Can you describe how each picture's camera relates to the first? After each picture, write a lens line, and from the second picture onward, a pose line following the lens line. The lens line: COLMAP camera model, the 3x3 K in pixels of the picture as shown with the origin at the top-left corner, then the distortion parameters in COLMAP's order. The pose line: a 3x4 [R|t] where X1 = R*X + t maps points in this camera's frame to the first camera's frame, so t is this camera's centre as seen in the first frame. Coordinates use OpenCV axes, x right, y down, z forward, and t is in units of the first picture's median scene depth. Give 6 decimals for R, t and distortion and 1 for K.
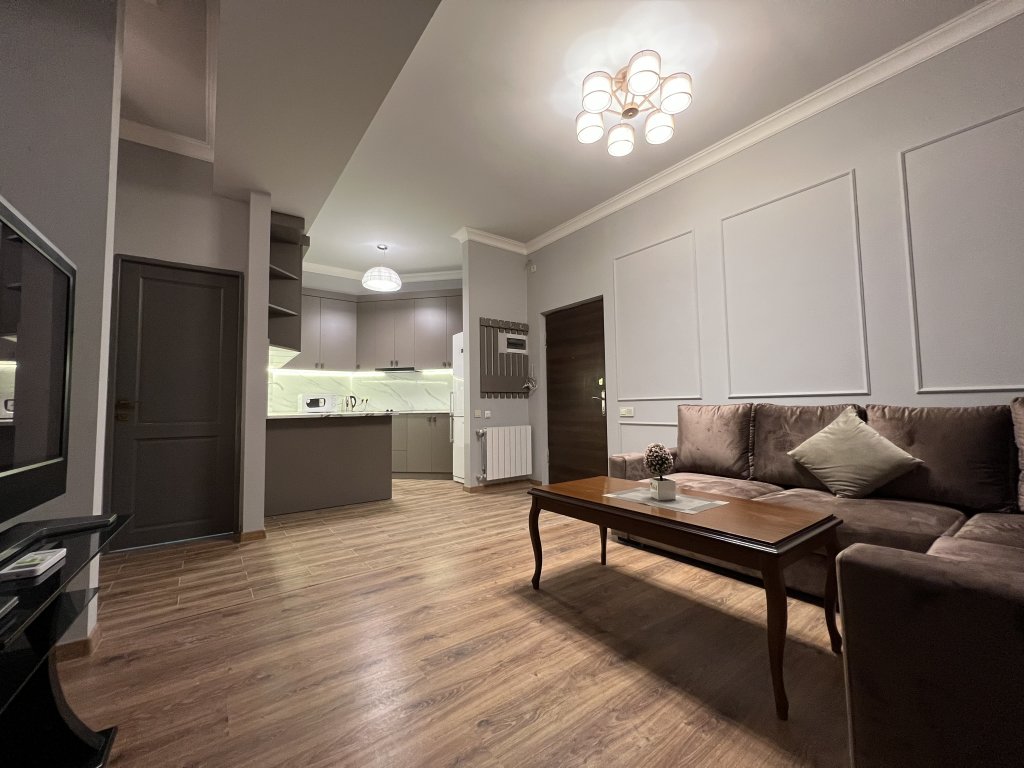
lens RADIAL K [[387.9, 0, 510.9], [0, 387.9, 385.4], [0, 0, 1]] dist [-0.001237, 0.000258]
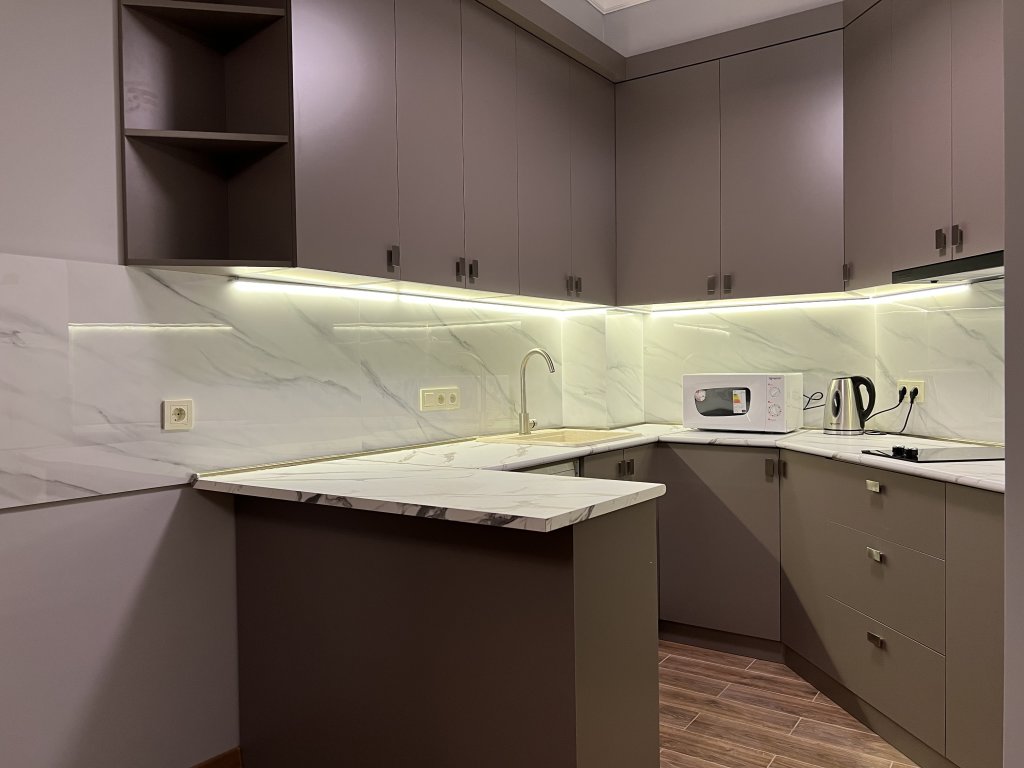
lens RADIAL K [[769.9, 0, 511.9], [0, 769.9, 383.2], [0, 0, 1]] dist [0.005392, 0.001267]
pose [[0.322459, 0.018761, -0.946398, 0.047521], [0.057624, 0.997560, 0.039409, -0.005811], [0.944828, -0.067243, 0.320591, 0.604050]]
